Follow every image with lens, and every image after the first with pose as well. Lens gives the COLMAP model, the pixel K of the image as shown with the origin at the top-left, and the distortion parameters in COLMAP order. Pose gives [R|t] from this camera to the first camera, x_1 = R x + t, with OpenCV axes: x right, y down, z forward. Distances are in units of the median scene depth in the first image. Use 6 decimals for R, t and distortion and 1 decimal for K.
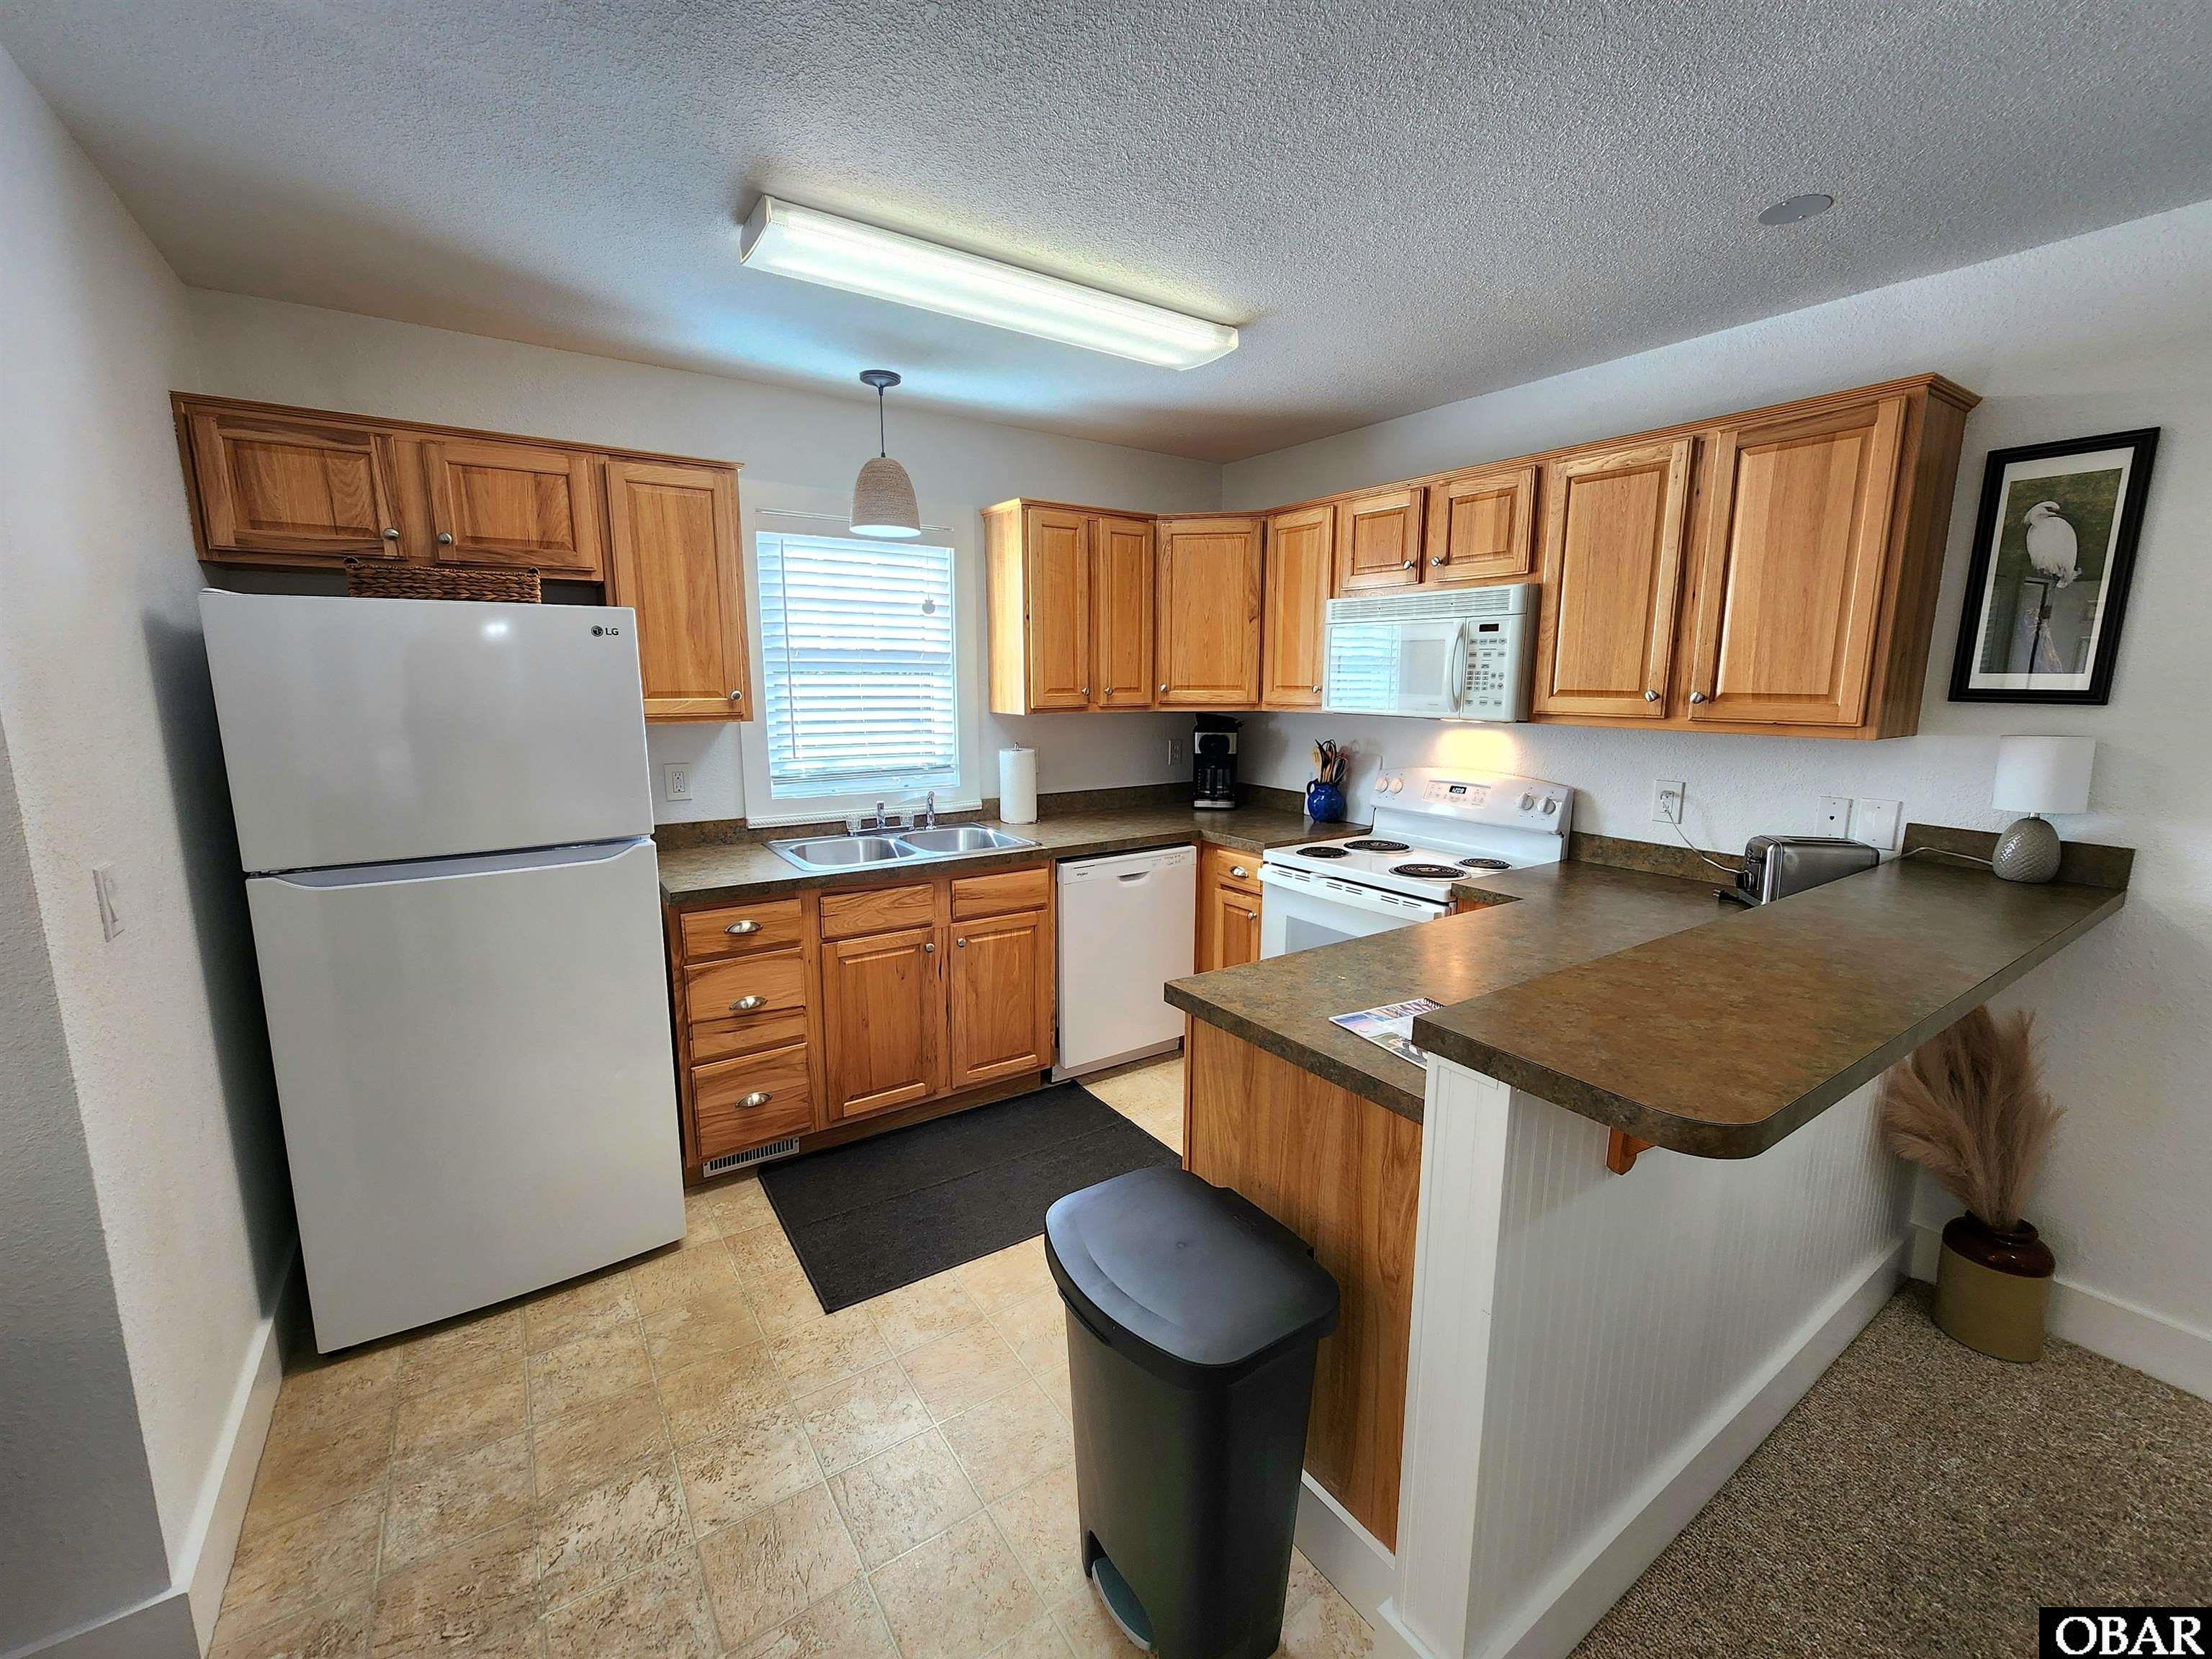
lens RADIAL K [[909.2, 0, 1112.6], [0, 909.2, 827.0], [0, 0, 1]] dist [-0.001846, 0.000681]
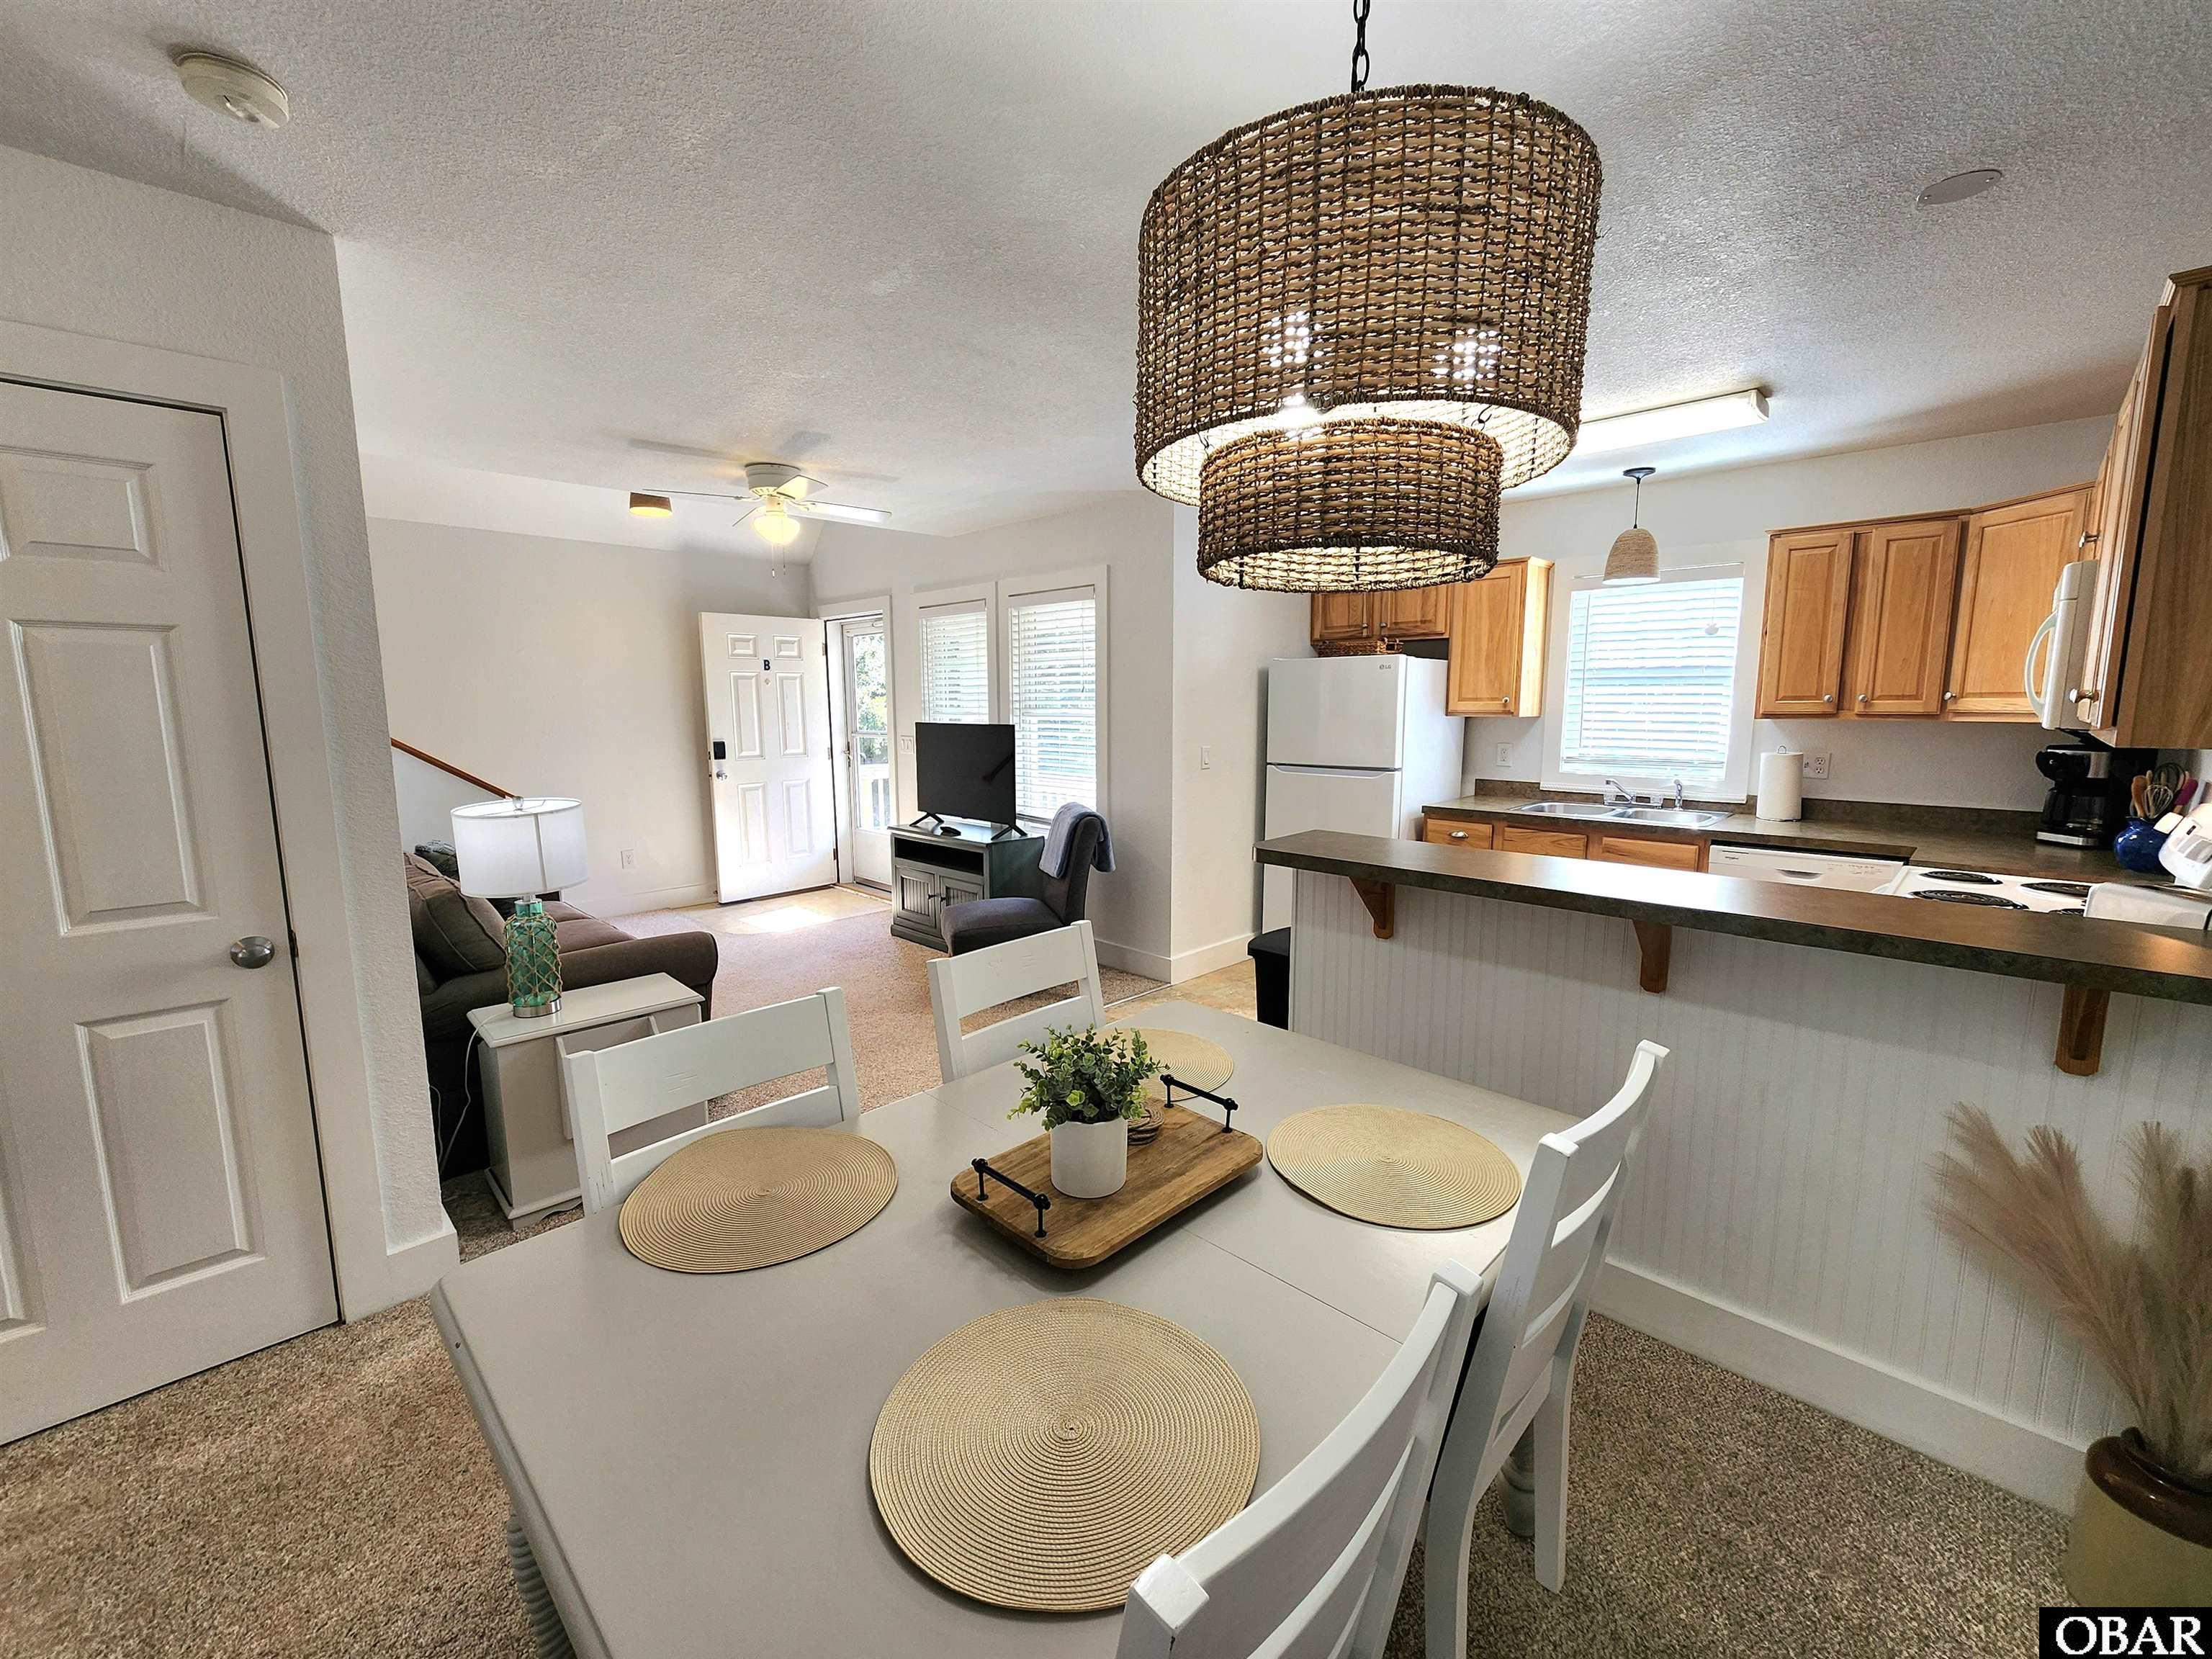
lens RADIAL K [[909.2, 0, 1100.2], [0, 909.2, 823.6], [0, 0, 1]] dist [-0.001846, 0.000681]
pose [[0.178114, 0.130871, -0.975268, 1.092740], [-0.157506, 0.982129, 0.103026, 0.019190], [0.971322, 0.135261, 0.195544, 0.010907]]
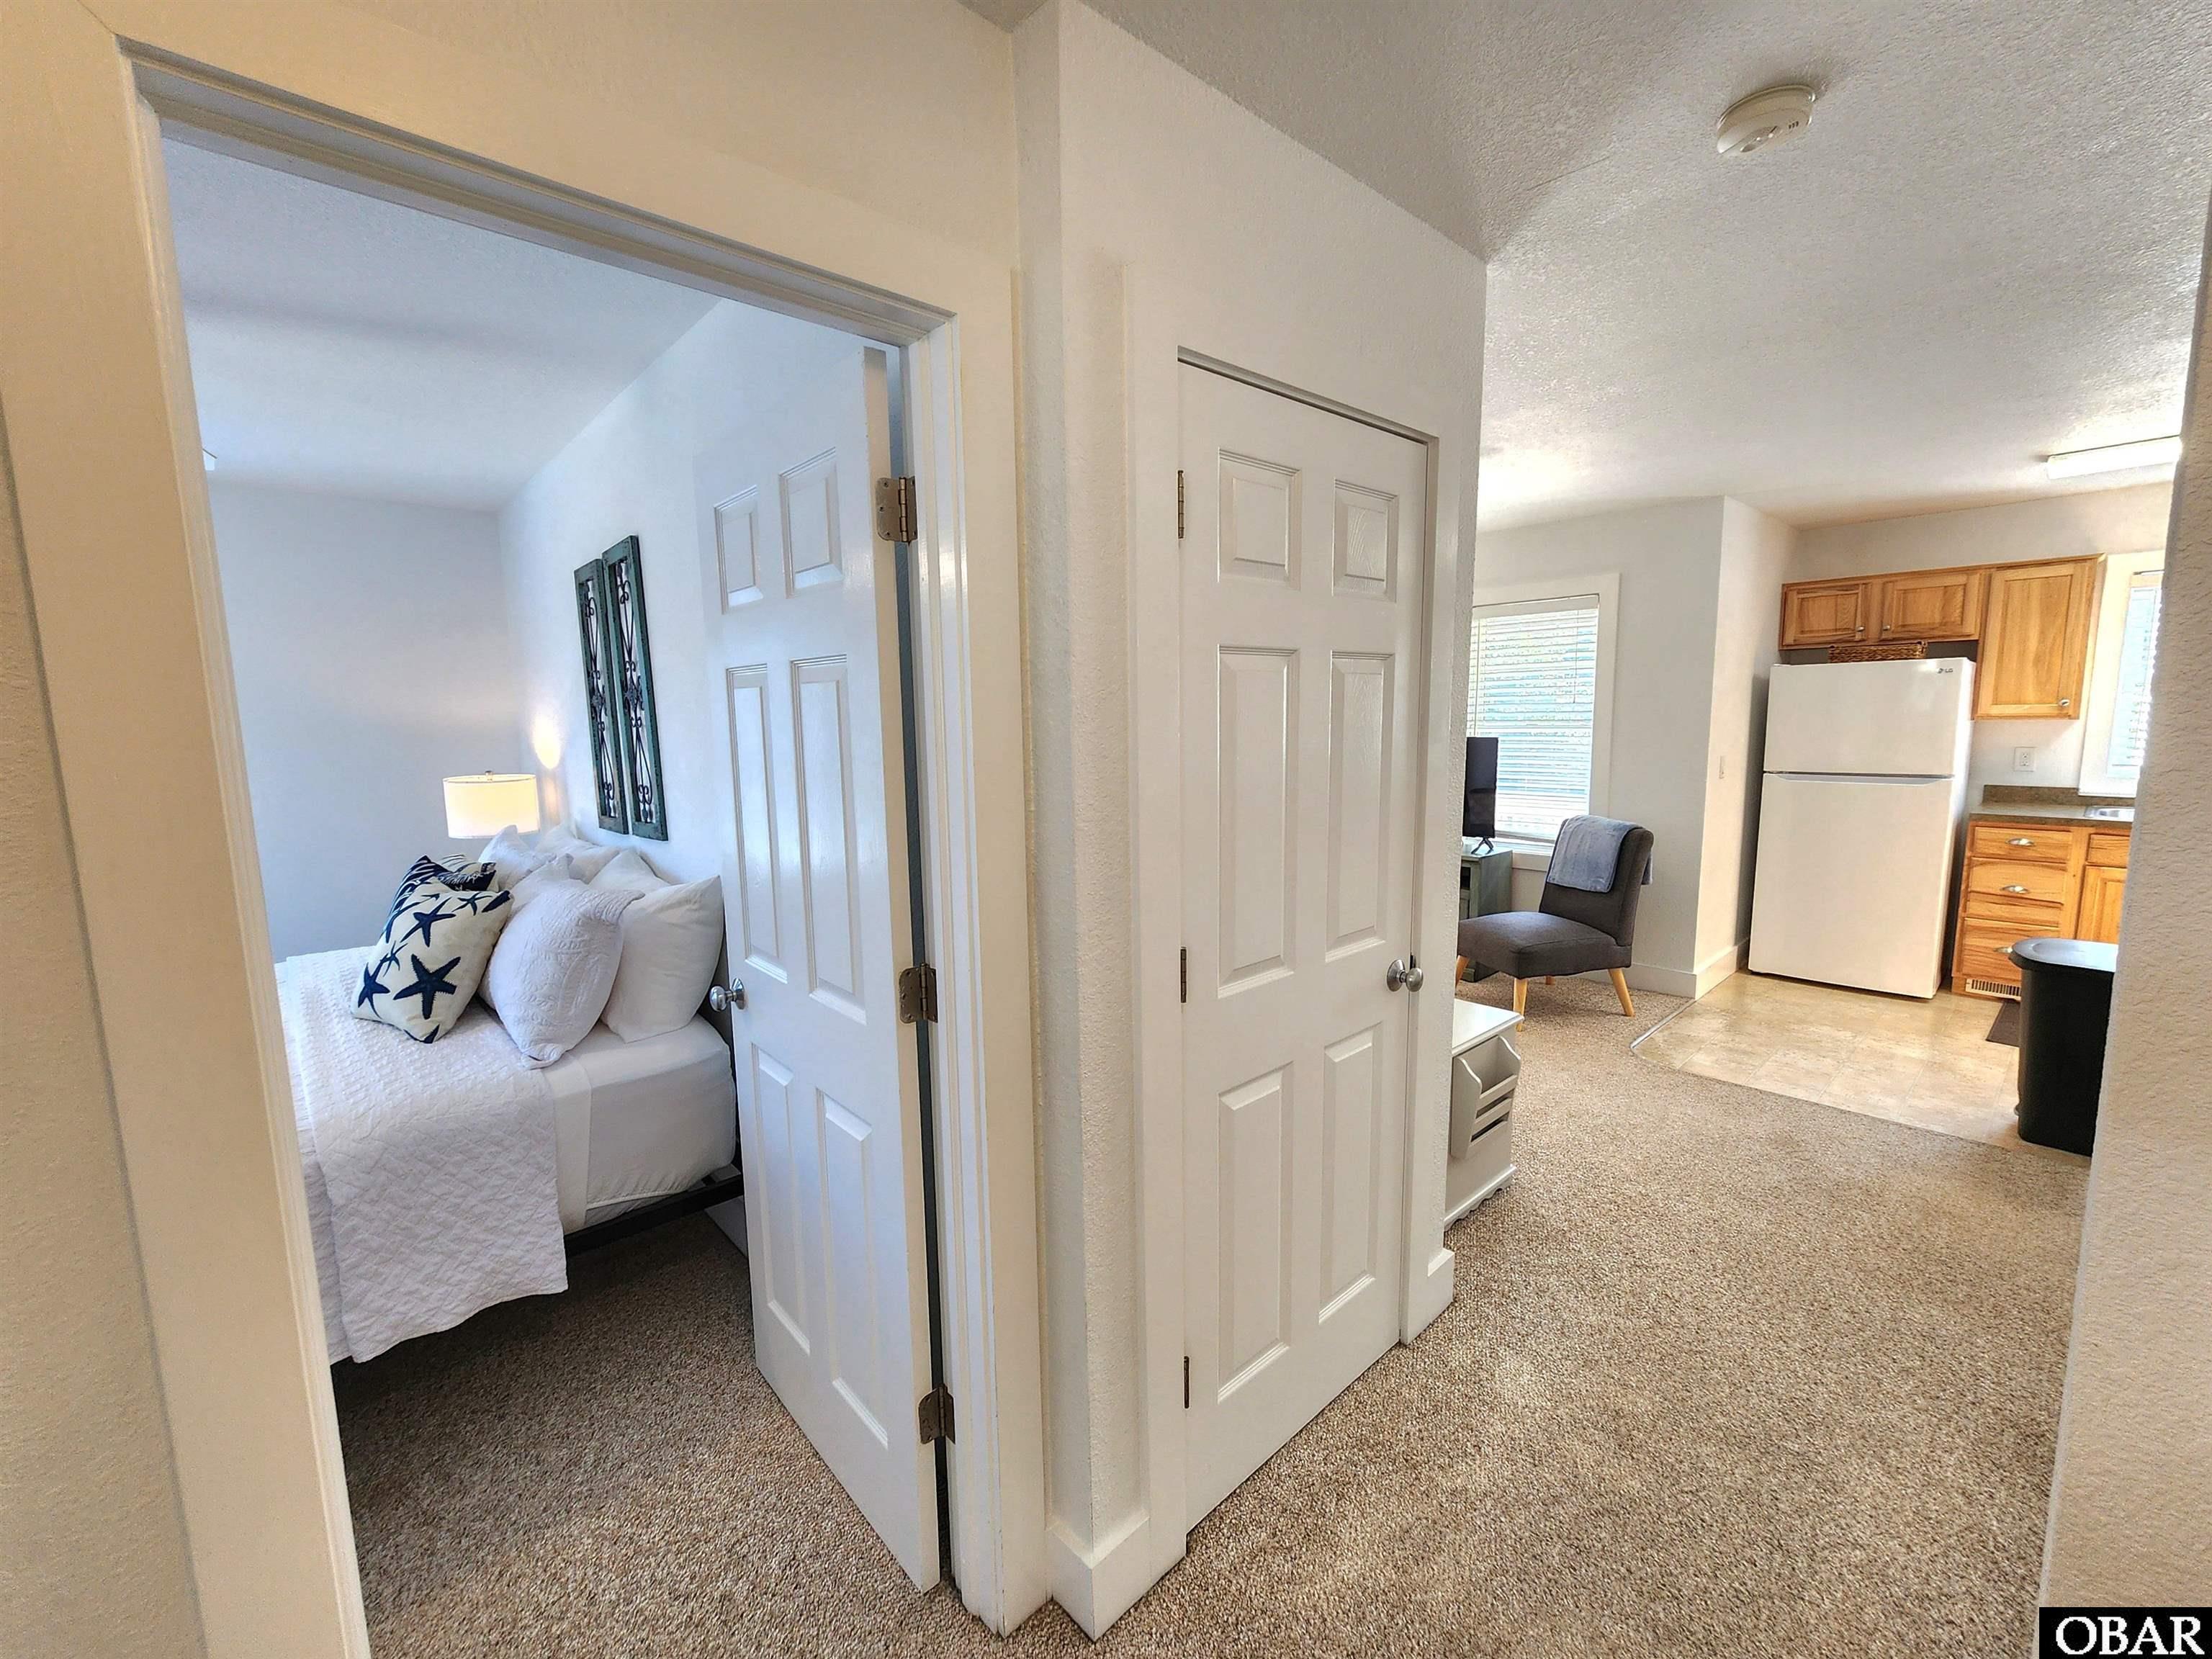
lens RADIAL K [[909.2, 0, 1103.4], [0, 909.2, 830.8], [0, 0, 1]] dist [-0.001846, 0.000681]
pose [[0.133657, 0.124520, -0.983174, 0.950544], [-0.141693, 0.984284, 0.105399, 0.144793], [0.980846, 0.125222, 0.149200, -0.848508]]
